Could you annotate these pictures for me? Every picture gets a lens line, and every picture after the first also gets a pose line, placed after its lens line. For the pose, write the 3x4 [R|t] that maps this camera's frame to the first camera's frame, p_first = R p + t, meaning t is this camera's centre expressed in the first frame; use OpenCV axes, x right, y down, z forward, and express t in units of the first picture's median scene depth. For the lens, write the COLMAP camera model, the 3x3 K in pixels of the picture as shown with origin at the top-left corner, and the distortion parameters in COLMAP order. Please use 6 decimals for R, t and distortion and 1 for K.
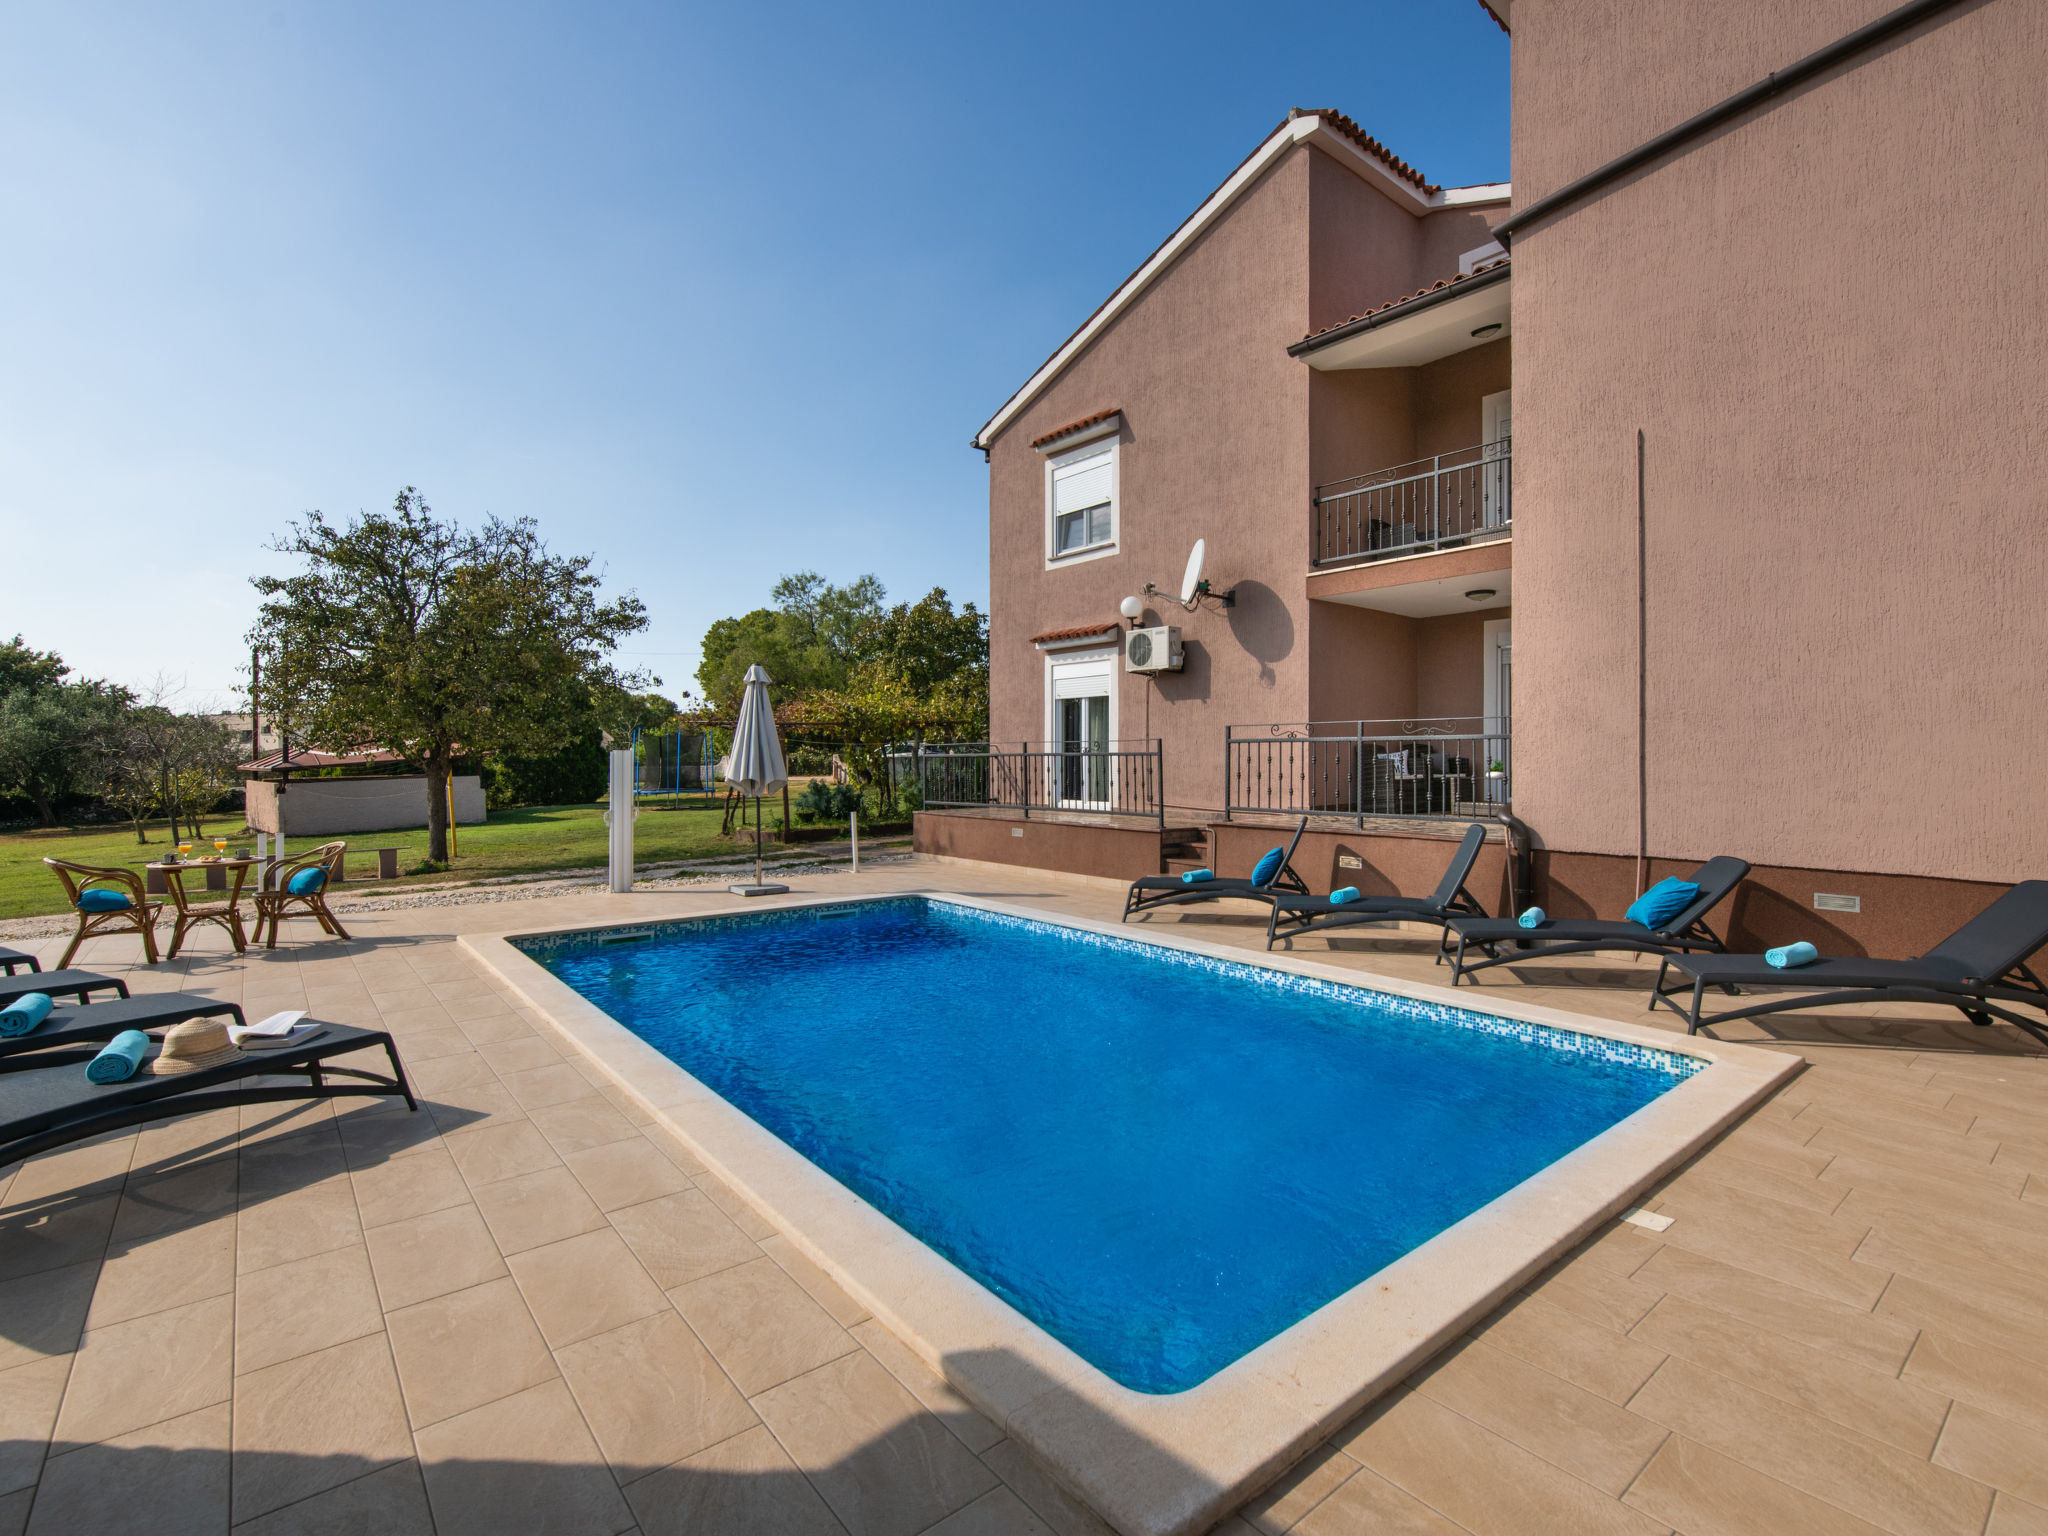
lens RADIAL K [[959.7, 0, 1091.3], [0, 959.7, 761.3], [0, 0, 1]] dist [-0.001865, -0.000074]
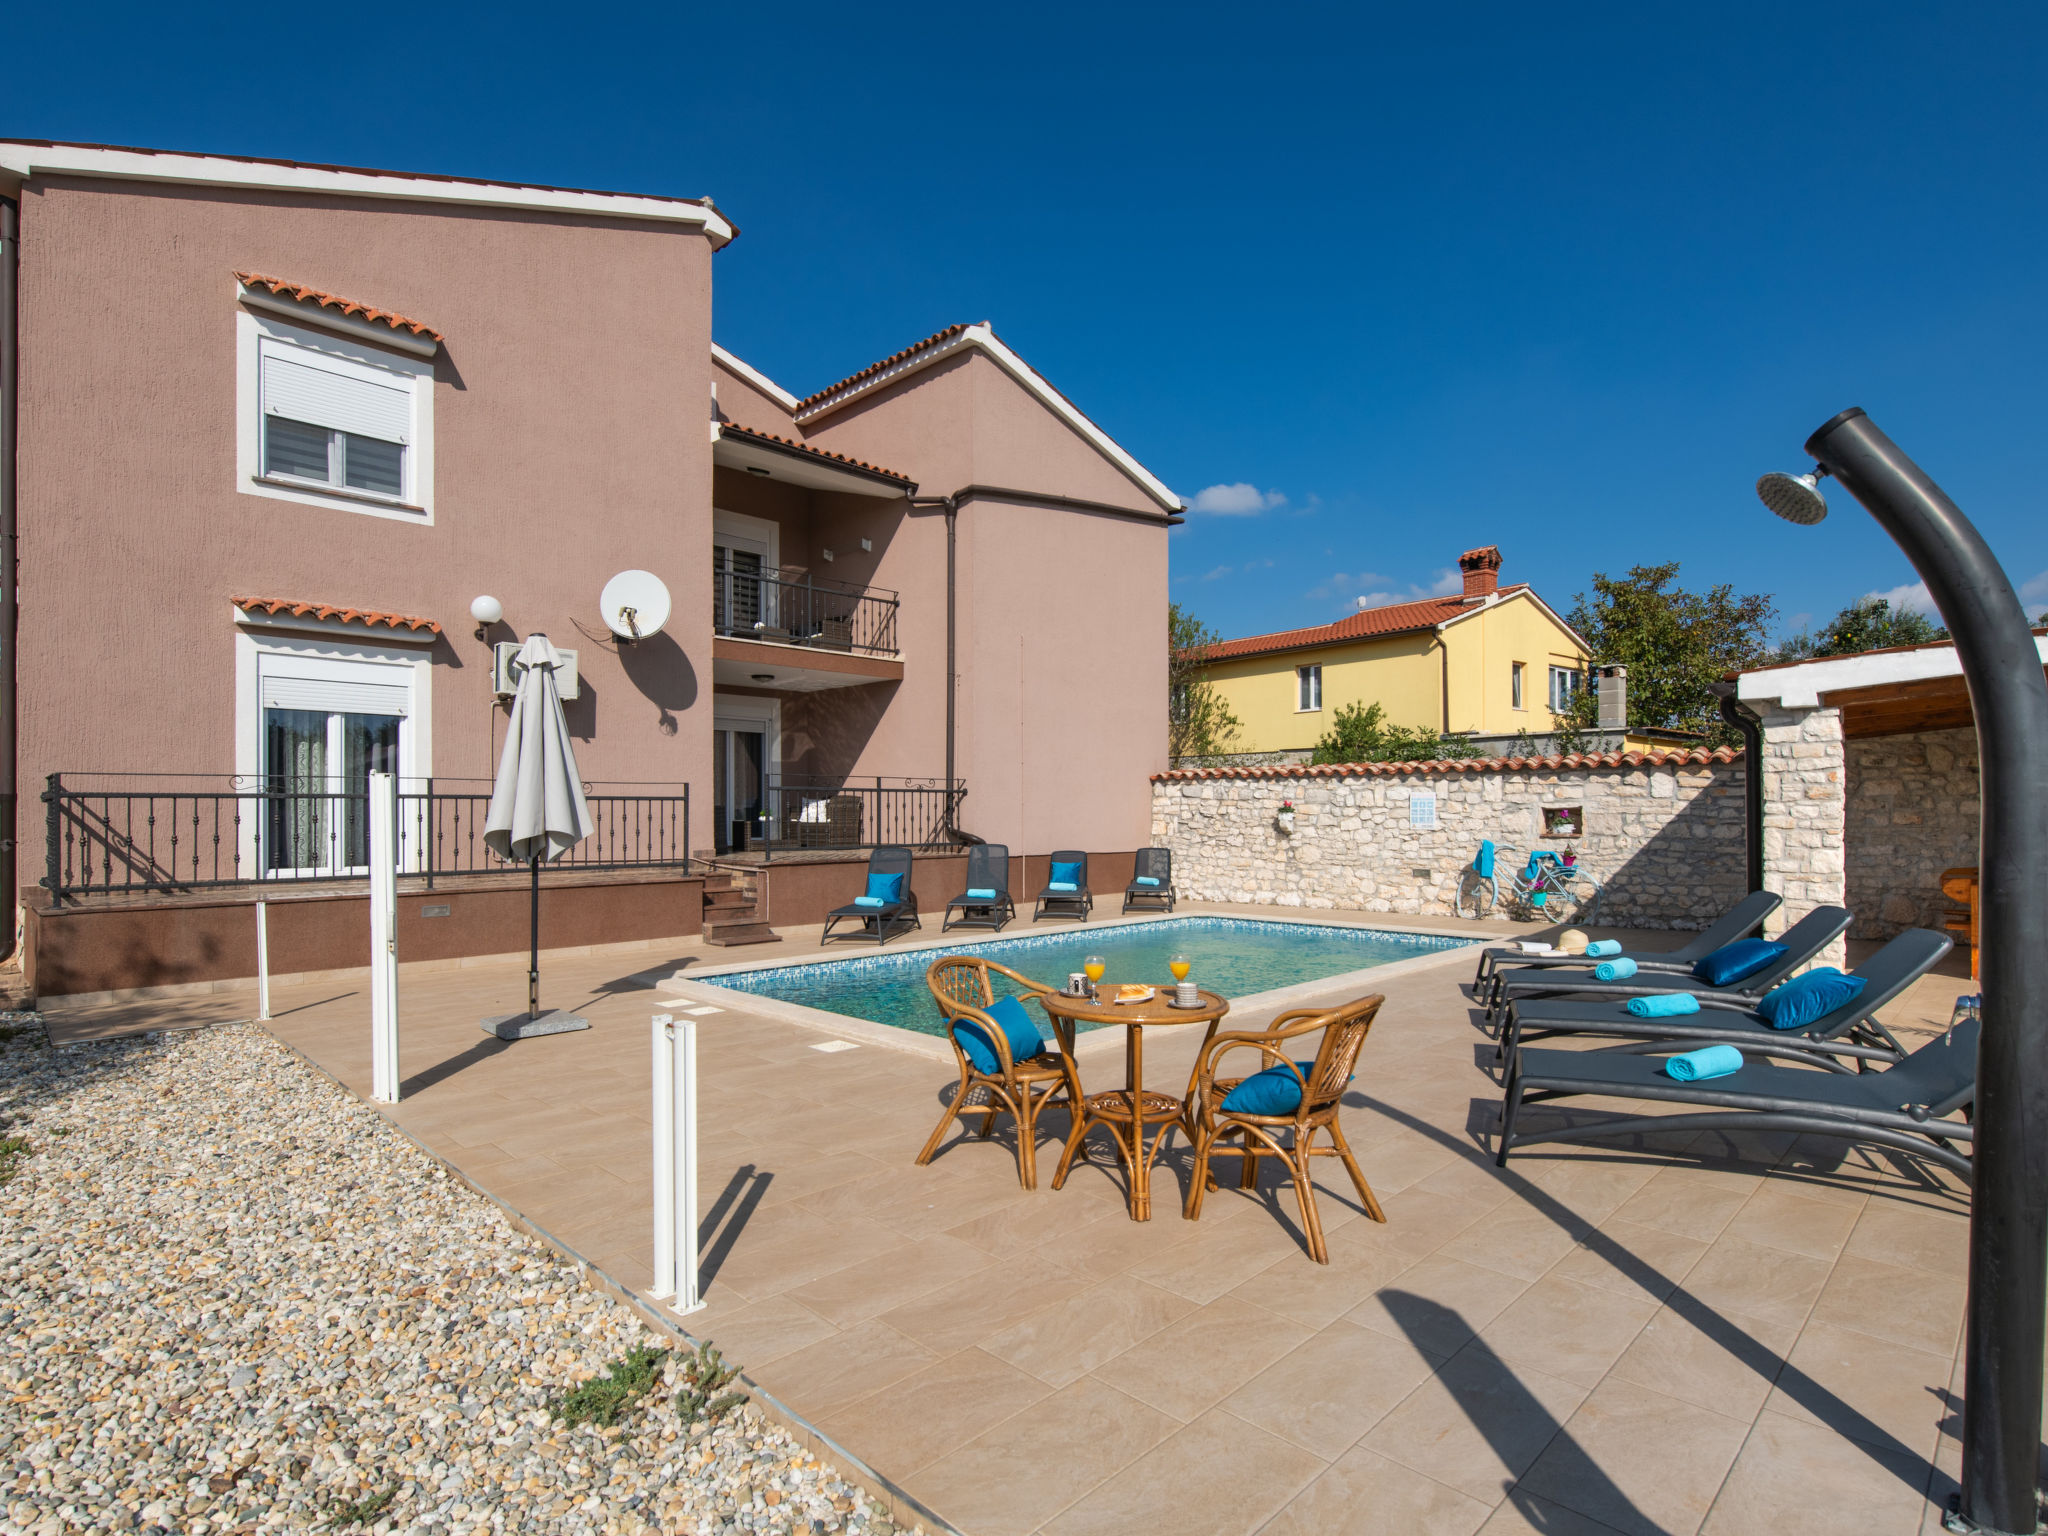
lens RADIAL K [[1038.0, 0, 1015.3], [0, 1038.0, 814.4], [0, 0, 1]] dist [0.001854, -0.001260]
pose [[-0.064480, -0.000415, 0.997919, -0.918231], [0.006134, 0.999981, 0.000813, 0.008092], [-0.997900, 0.006174, -0.064476, 0.698070]]
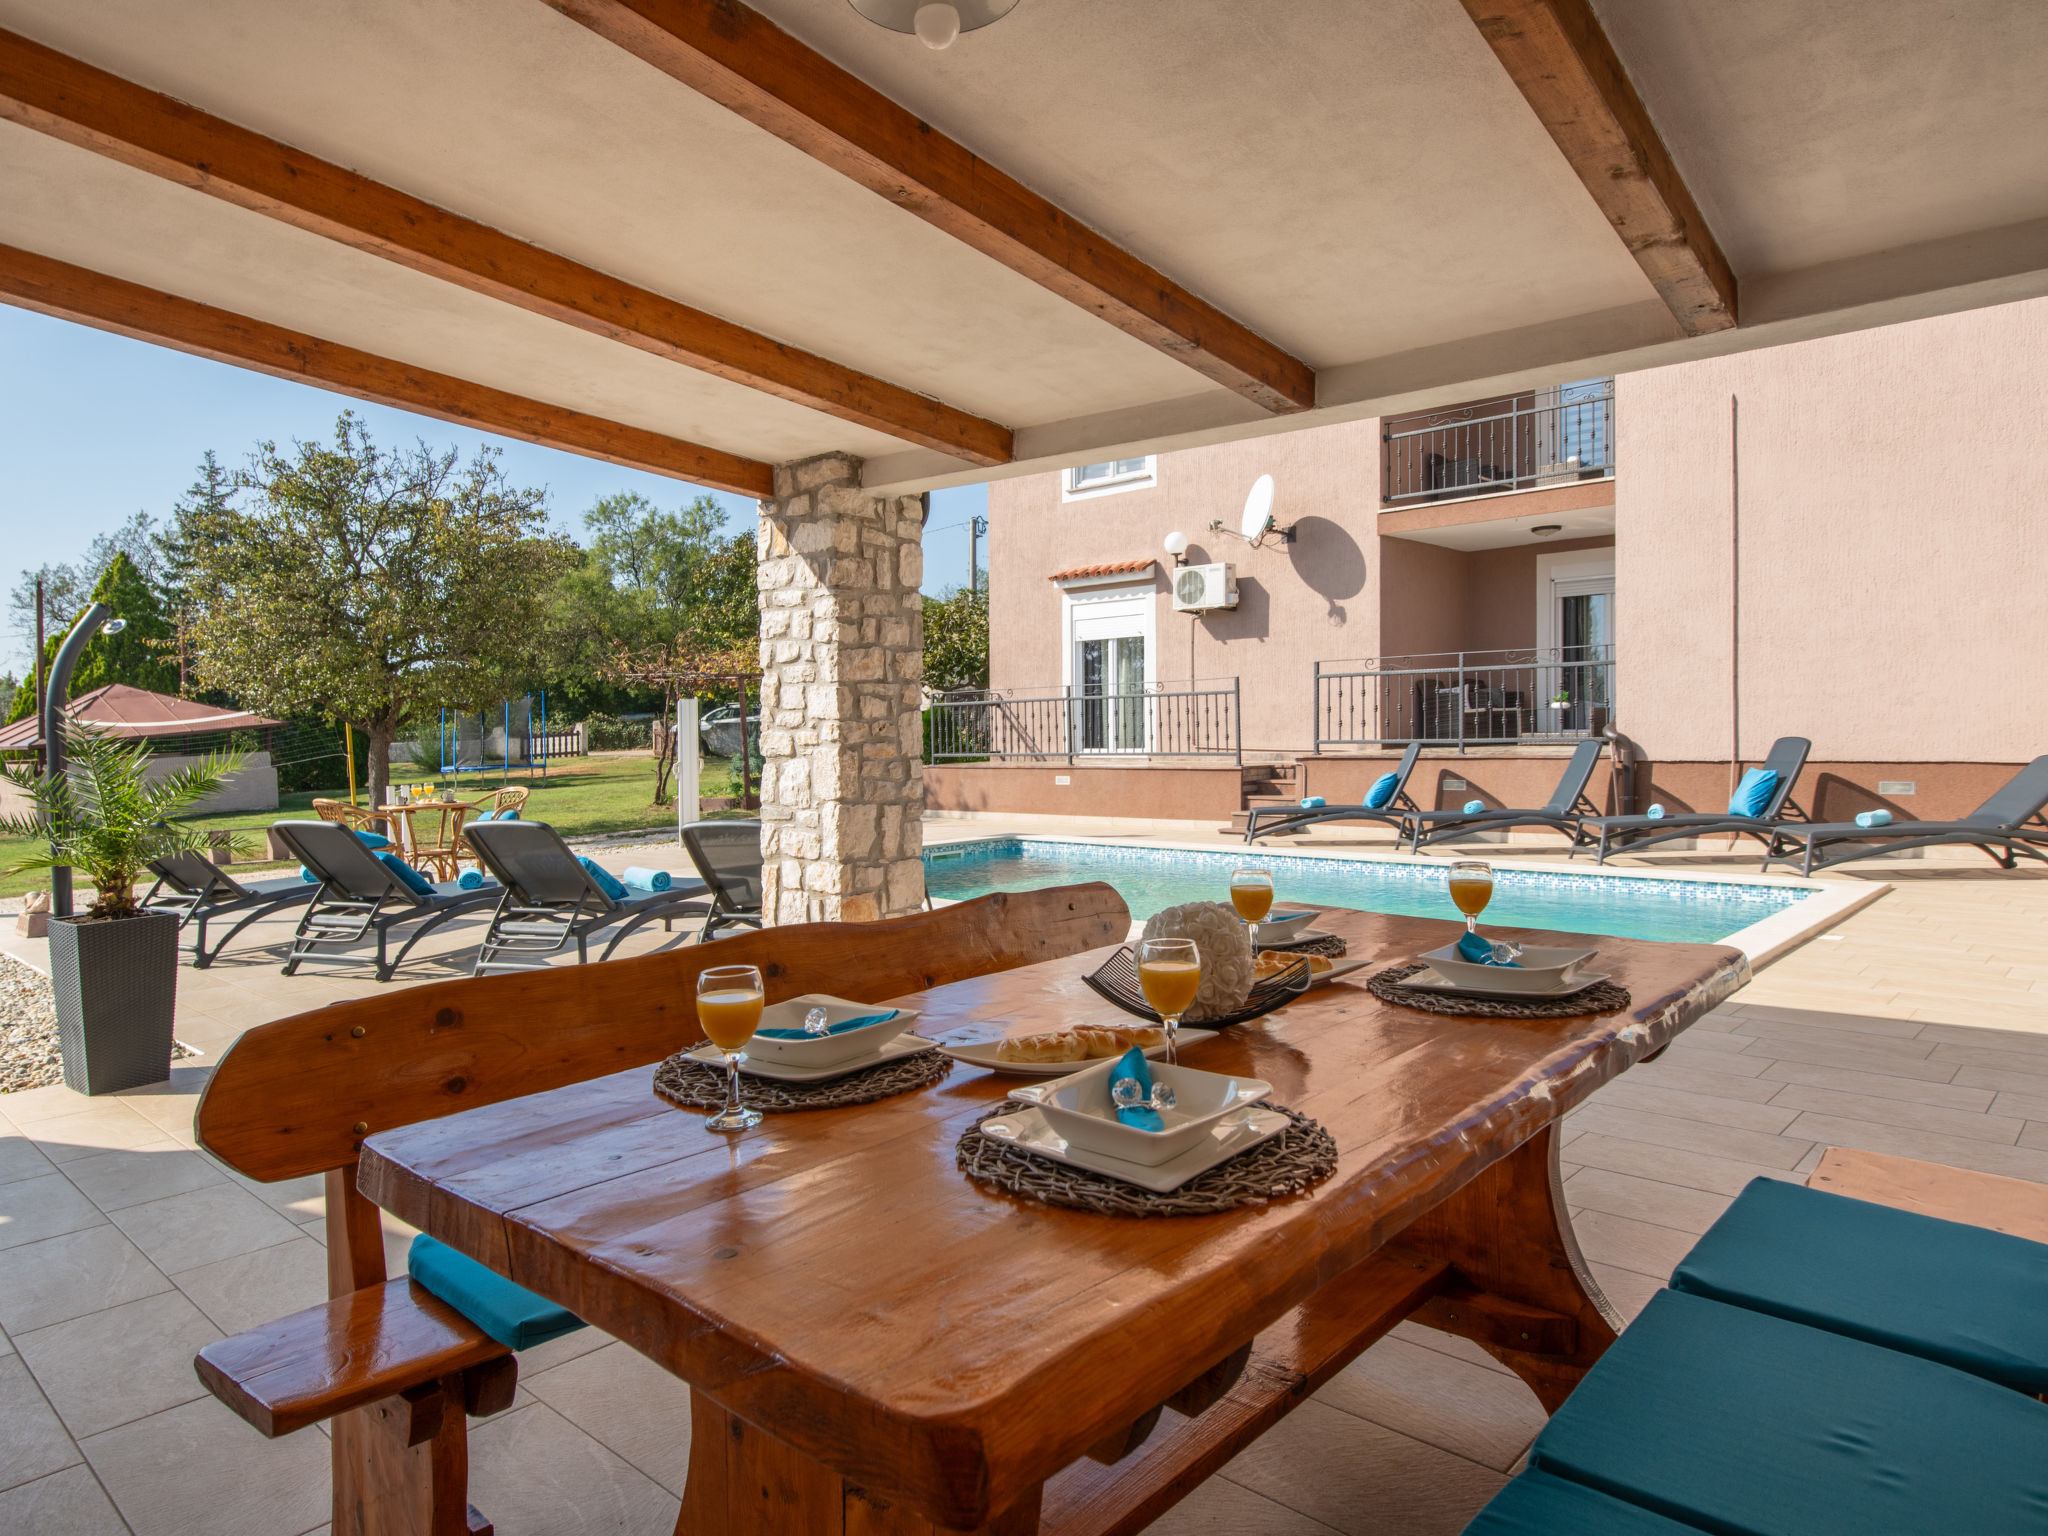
lens RADIAL K [[1246.5, 0, 1024.0], [0, 1246.5, 768.0], [0, 0, 1]] dist [0.008374, -0.002143]
pose [[0.994947, -0.025959, 0.096987, -0.262294], [0.022956, 0.999226, 0.031952, 0.023373], [-0.097741, -0.029565, 0.994773, -0.259787]]
